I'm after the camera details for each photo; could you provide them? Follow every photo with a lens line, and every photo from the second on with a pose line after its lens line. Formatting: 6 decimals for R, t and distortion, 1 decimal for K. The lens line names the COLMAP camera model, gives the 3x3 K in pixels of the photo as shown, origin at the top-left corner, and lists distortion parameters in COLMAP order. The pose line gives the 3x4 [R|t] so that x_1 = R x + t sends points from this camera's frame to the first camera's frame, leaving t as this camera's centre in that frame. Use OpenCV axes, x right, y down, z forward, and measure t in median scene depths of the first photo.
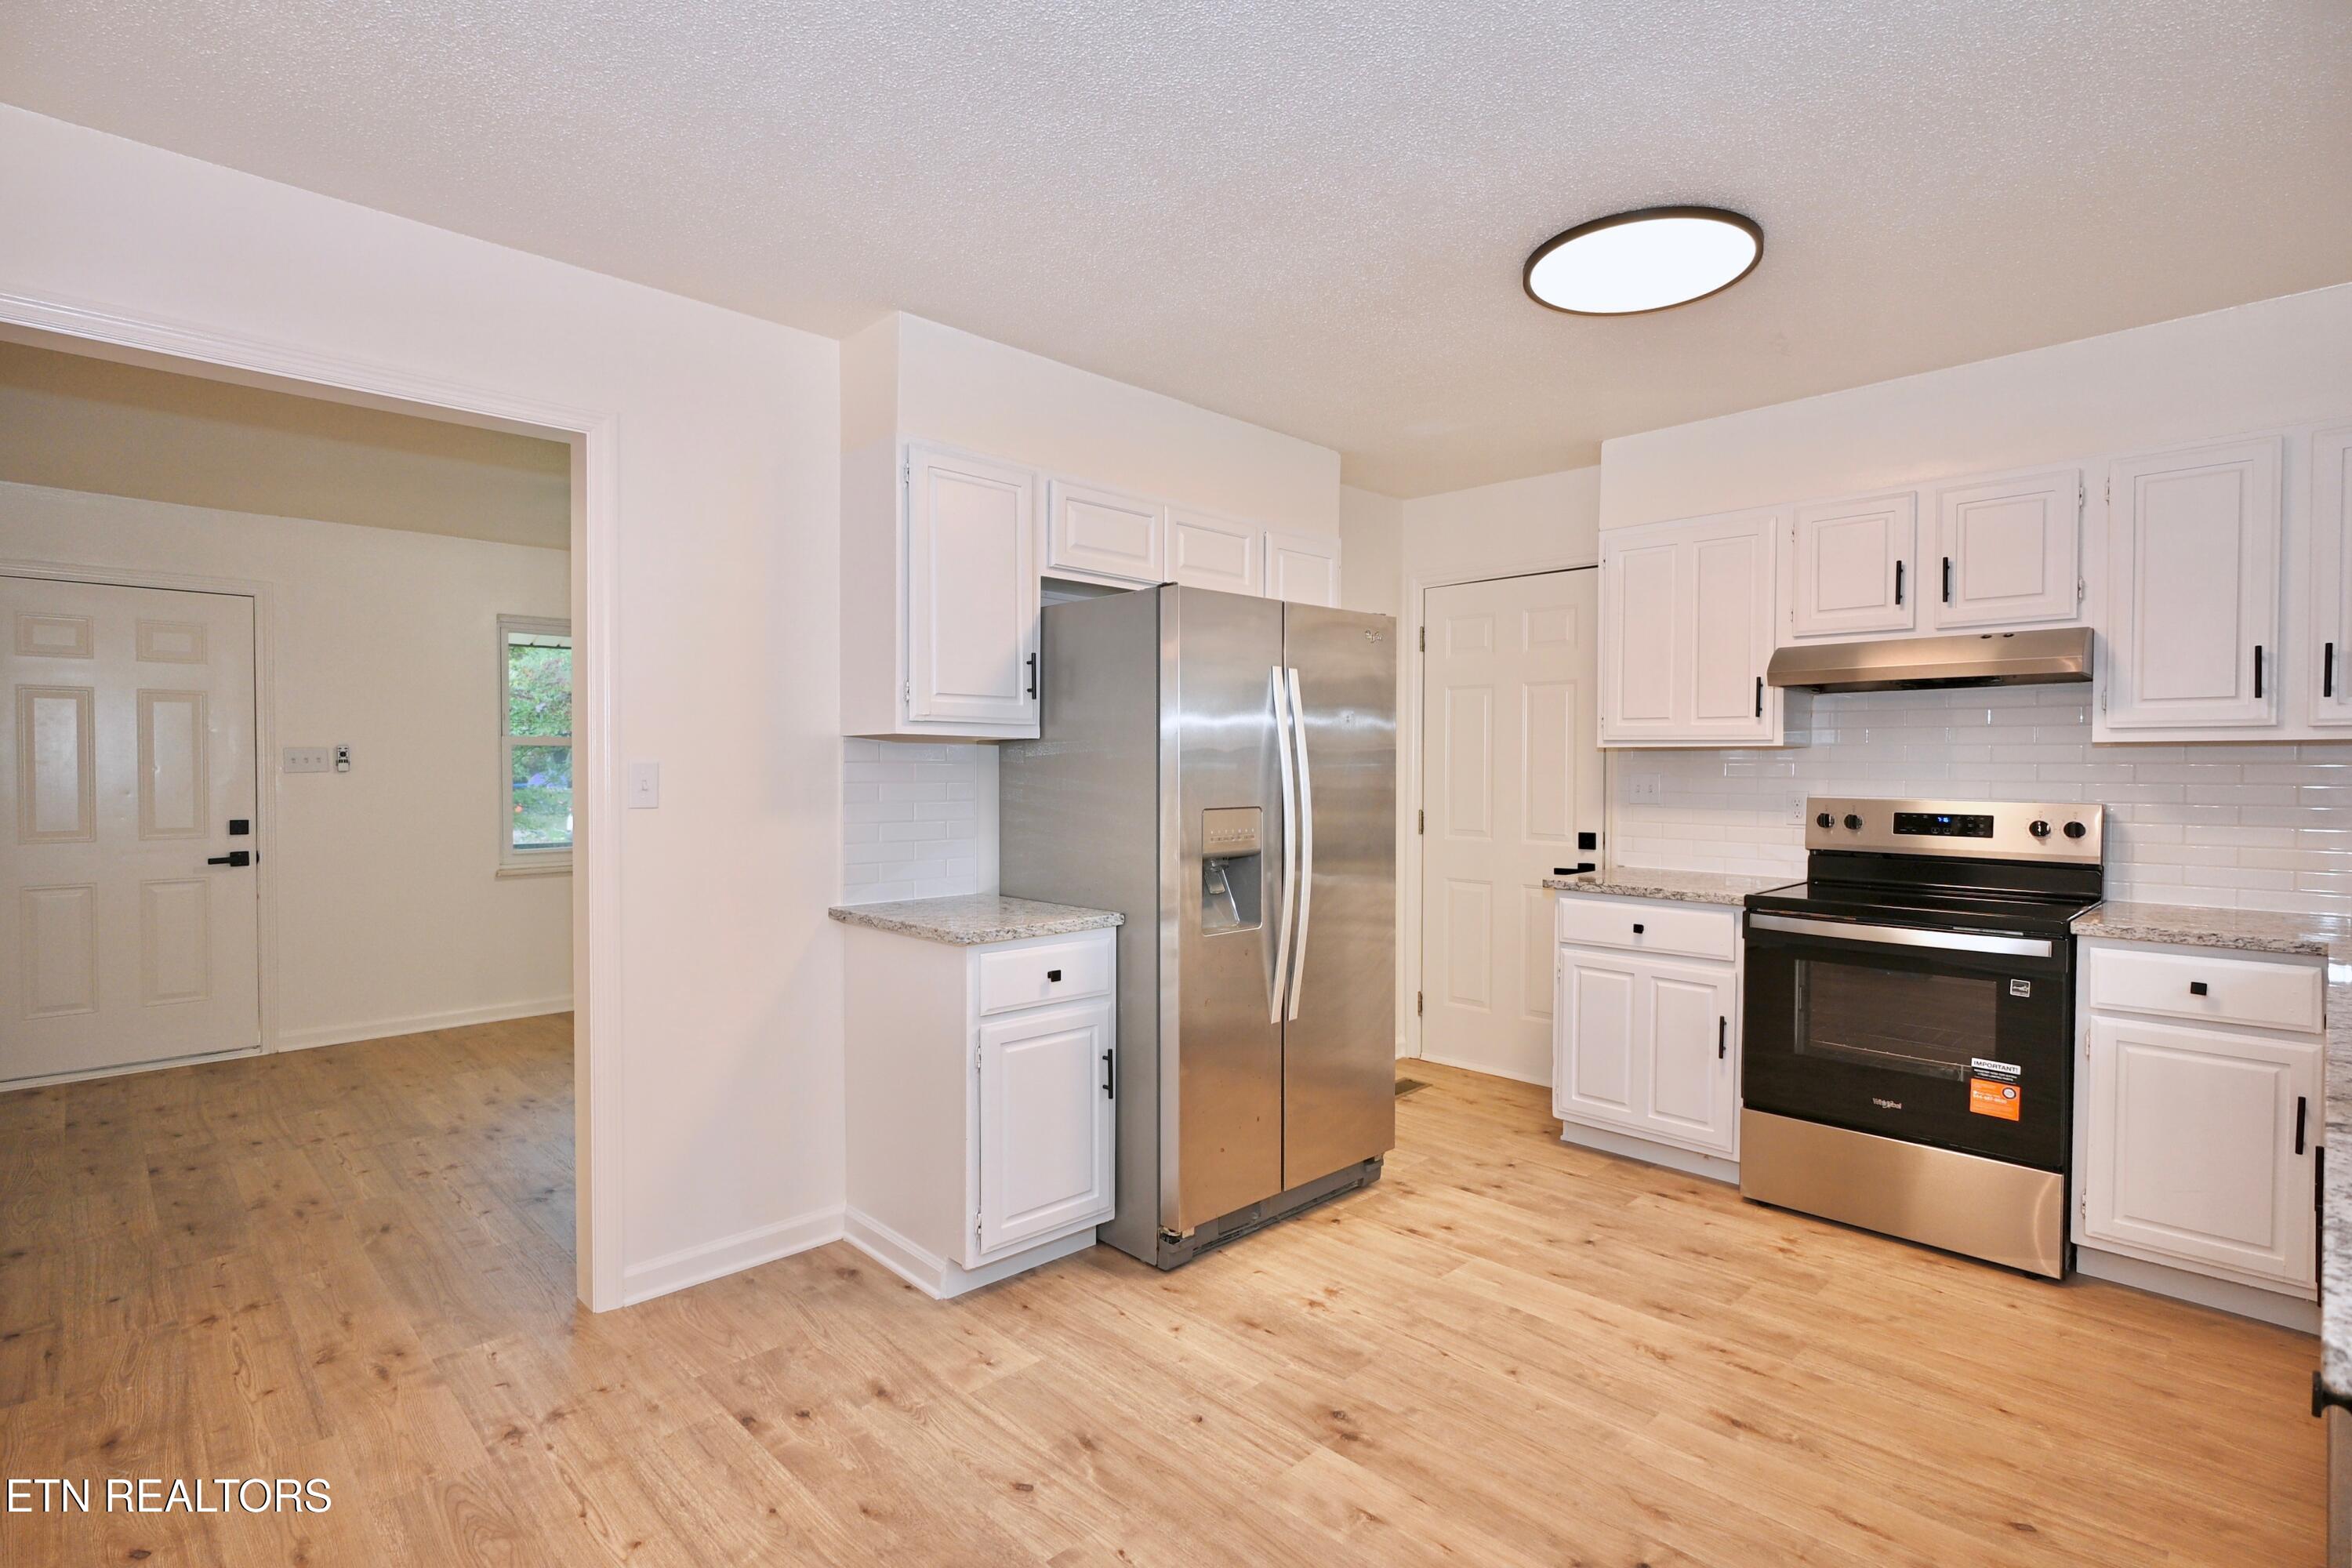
lens RADIAL K [[1132.1, 0, 1175.3], [0, 1132.1, 788.6], [0, 0, 1]] dist [-0.003002, 0.002099]
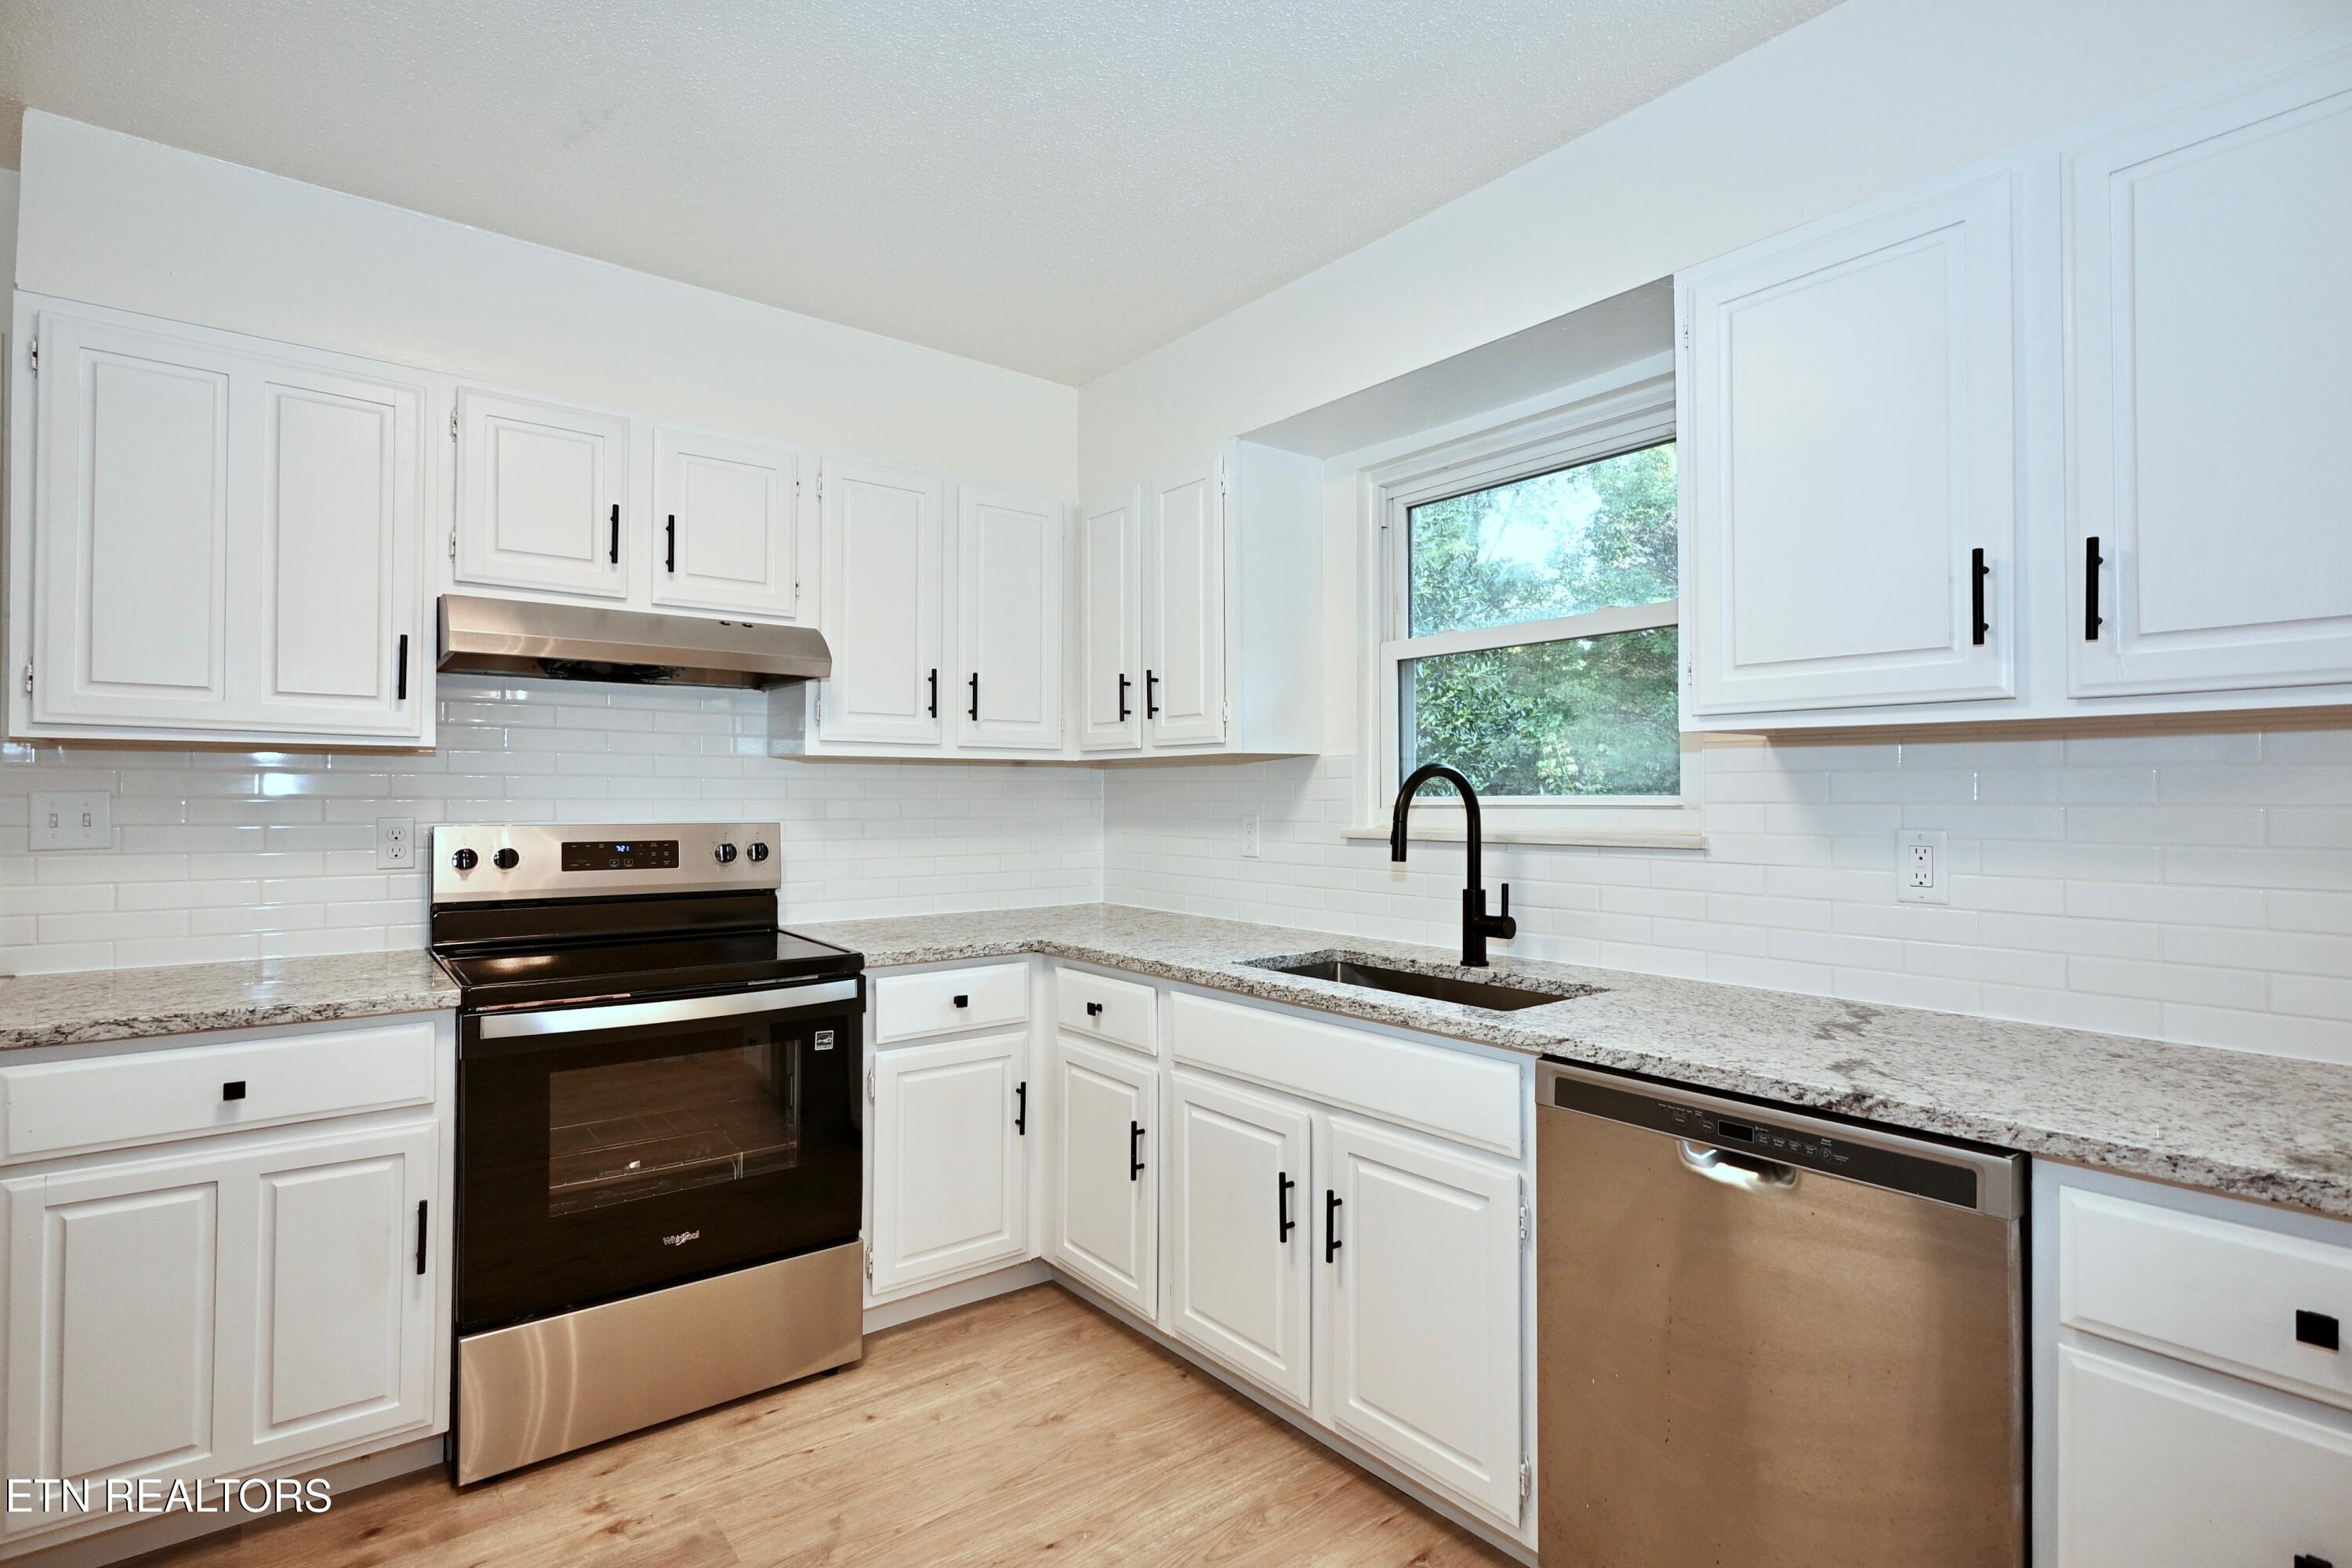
lens RADIAL K [[1132.1, 0, 1175.3], [0, 1132.1, 788.6], [0, 0, 1]] dist [-0.003002, 0.002099]
pose [[0.101084, 0.000771, 0.994878, -0.068638], [0.016949, 0.999853, -0.002497, -0.006193], [-0.994733, 0.017115, 0.101056, 0.590740]]
